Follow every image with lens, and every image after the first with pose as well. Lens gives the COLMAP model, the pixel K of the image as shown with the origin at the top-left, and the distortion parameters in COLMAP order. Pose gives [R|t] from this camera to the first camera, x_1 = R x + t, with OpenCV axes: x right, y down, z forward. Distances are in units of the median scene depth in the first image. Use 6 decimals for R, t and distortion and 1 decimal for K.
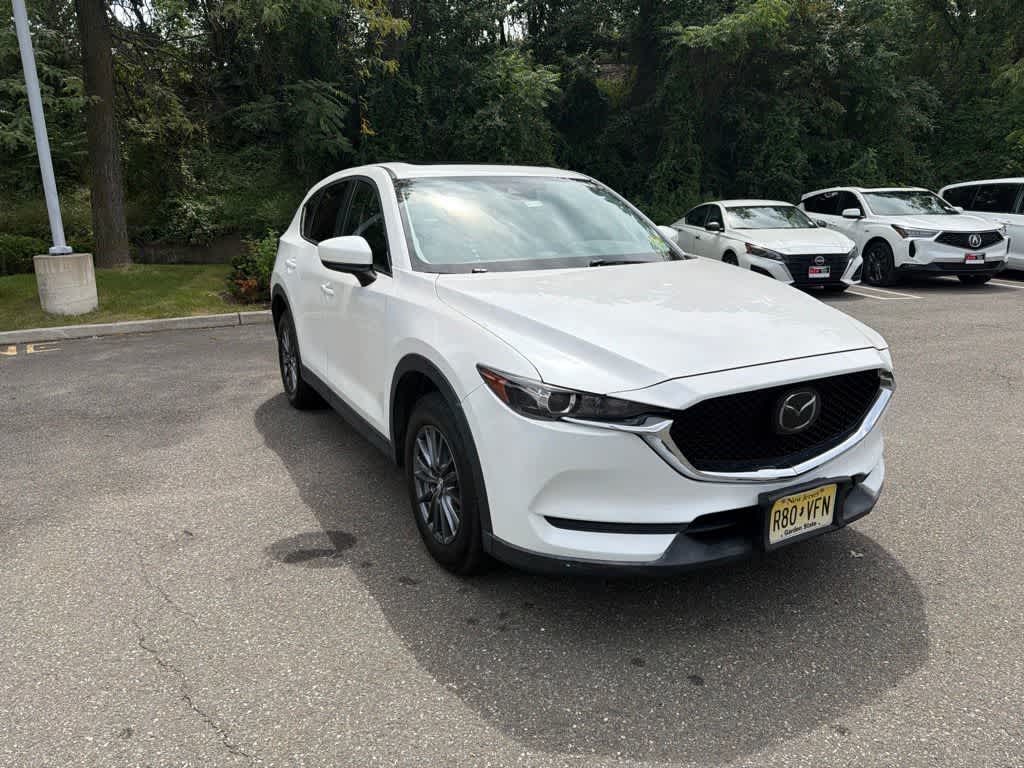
lens RADIAL K [[724.2, 0, 512.3], [0, 724.2, 379.5], [0, 0, 1]] dist [0.003382, -0.012526]
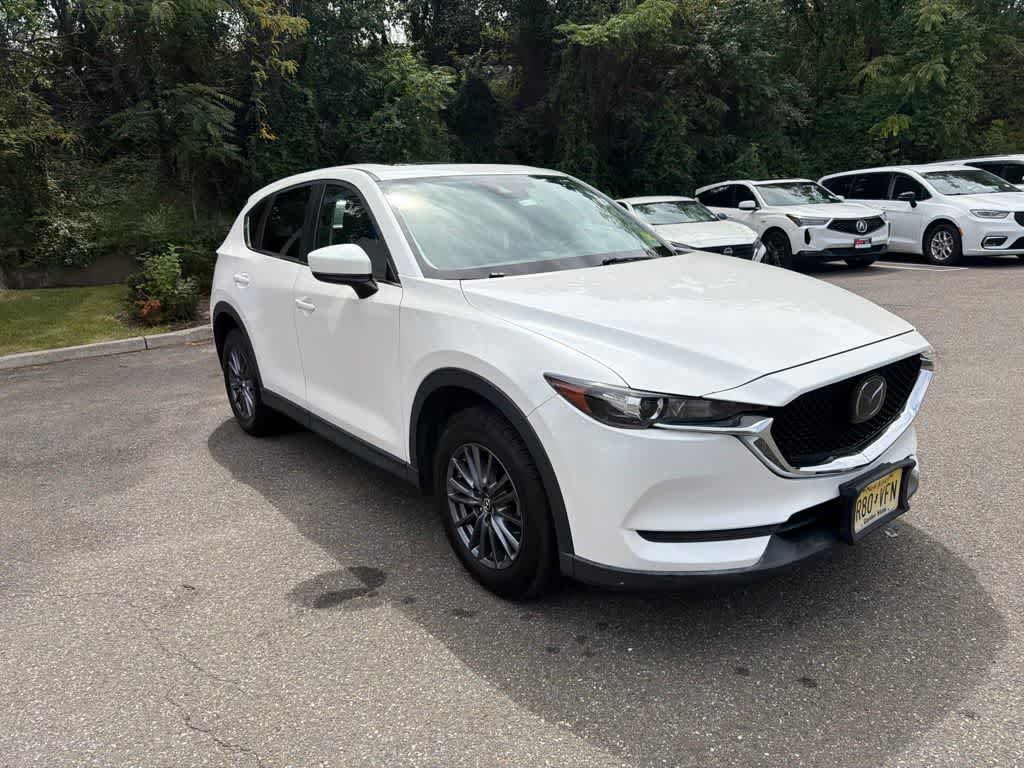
lens RADIAL K [[724.2, 0, 508.6], [0, 724.2, 385.9], [0, 0, 1]] dist [0.003382, -0.012526]
pose [[0.986413, -0.072214, 0.147560, -0.139503], [0.071702, 0.997387, 0.008793, -0.010626], [-0.147810, 0.001907, 0.989014, 0.052506]]
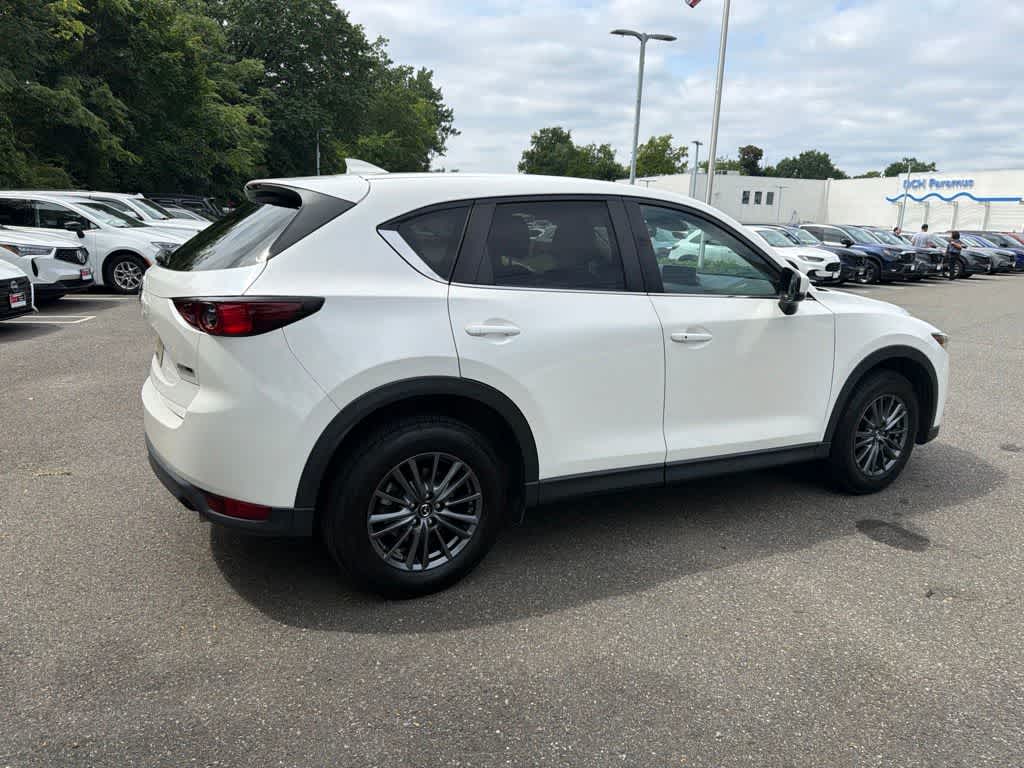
lens RADIAL K [[724.2, 0, 516.5], [0, 724.2, 377.1], [0, 0, 1]] dist [0.003382, -0.012526]
pose [[-0.006737, -0.192845, 0.981206, -1.039114], [0.207830, 0.959532, 0.190013, -0.269113], [-0.978142, 0.205205, 0.033615, 1.142951]]
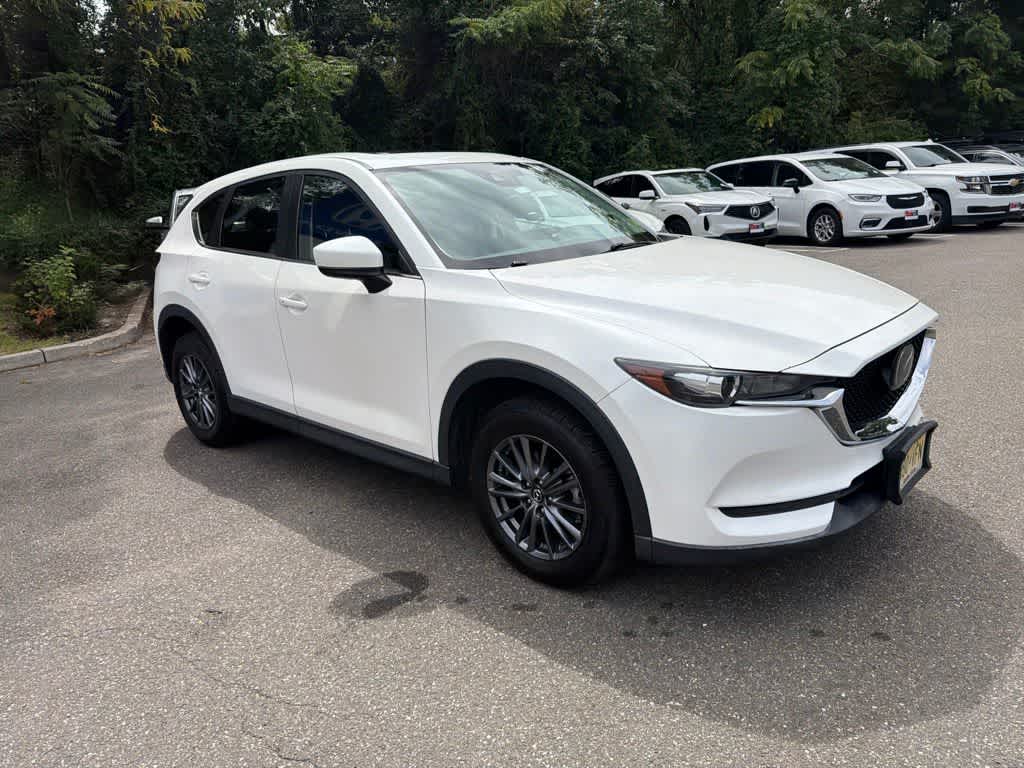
lens RADIAL K [[724.2, 0, 508.0], [0, 724.2, 385.5], [0, 0, 1]] dist [0.003382, -0.012526]
pose [[0.946000, -0.129558, 0.297150, -0.274336], [0.125793, 0.991545, 0.031843, -0.020572], [-0.298763, 0.007256, 0.954300, 0.094407]]
